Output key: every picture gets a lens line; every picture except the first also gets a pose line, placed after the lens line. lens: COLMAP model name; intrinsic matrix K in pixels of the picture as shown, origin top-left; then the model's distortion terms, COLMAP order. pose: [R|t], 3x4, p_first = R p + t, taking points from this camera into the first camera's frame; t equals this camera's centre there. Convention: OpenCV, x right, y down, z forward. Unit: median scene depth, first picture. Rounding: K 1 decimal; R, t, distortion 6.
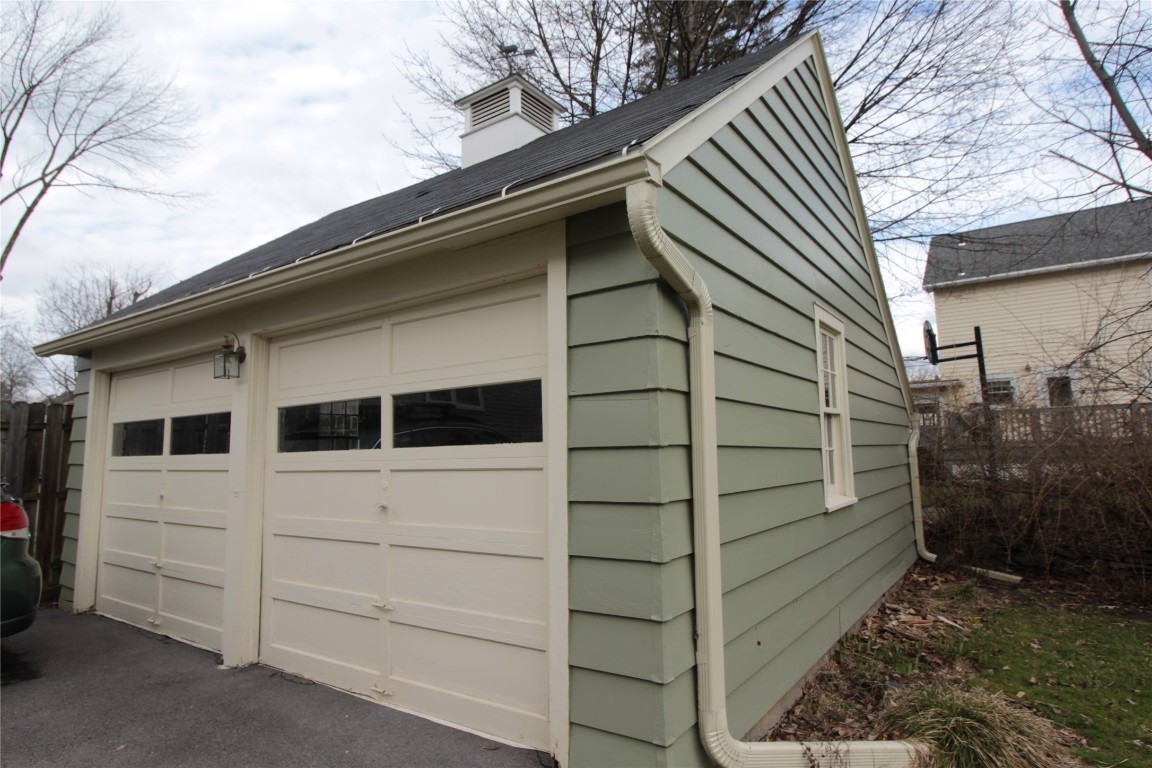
lens RADIAL K [[613.7, 0, 576.0], [0, 613.7, 384.0], [0, 0, 1]] dist [-0.002689, -0.001544]
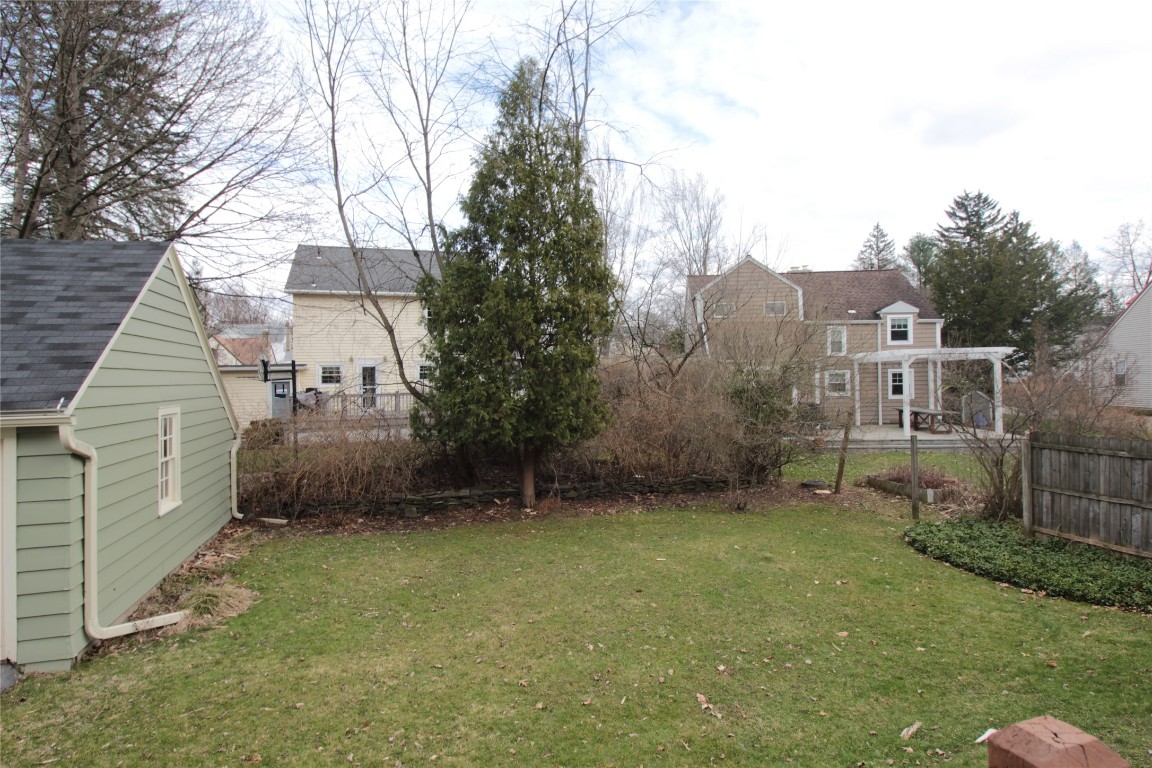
lens RADIAL K [[613.7, 0, 576.0], [0, 613.7, 384.0], [0, 0, 1]] dist [-0.002689, -0.001544]
pose [[0.607034, 0.007868, 0.794637, -0.376096], [-0.100675, 0.992656, 0.067079, -0.523599], [-0.788273, -0.120719, 0.603368, -1.294437]]
